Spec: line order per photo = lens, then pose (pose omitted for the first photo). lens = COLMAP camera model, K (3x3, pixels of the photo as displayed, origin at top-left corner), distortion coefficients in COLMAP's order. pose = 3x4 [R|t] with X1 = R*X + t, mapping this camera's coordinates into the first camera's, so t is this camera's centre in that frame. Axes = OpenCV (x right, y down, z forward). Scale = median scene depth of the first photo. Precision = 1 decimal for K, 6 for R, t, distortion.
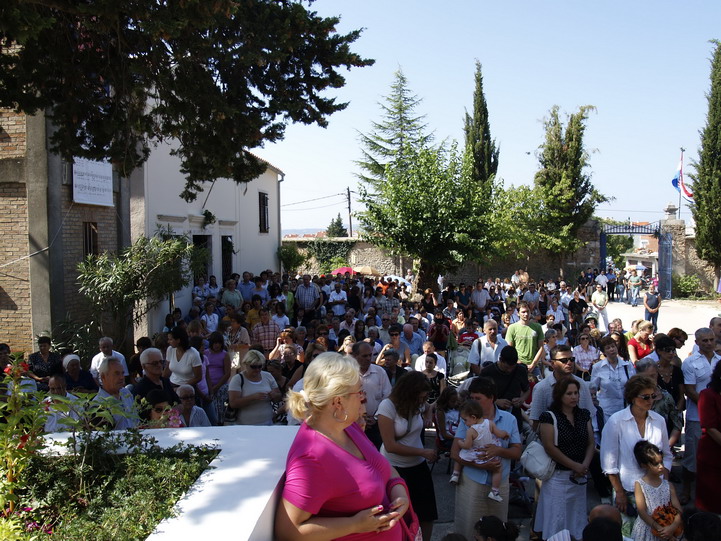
lens RADIAL K [[592.0, 0, 366.4], [0, 592.0, 263.3], [0, 0, 1]] dist [-0.094102, 0.025498]
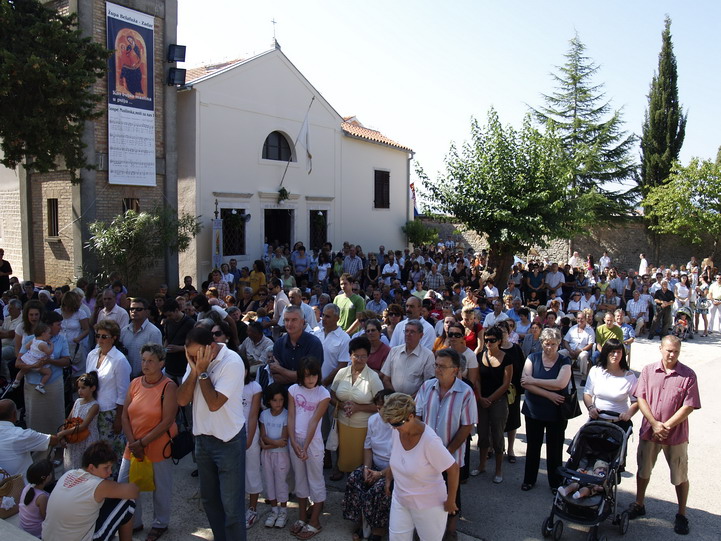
lens RADIAL K [[592.0, 0, 367.1], [0, 592.0, 270.2], [0, 0, 1]] dist [-0.094102, 0.025498]
pose [[0.893771, 0.057812, -0.444783, 0.262045], [-0.035060, 0.997629, 0.059219, -0.002345], [0.447152, -0.037335, 0.893679, 0.023502]]
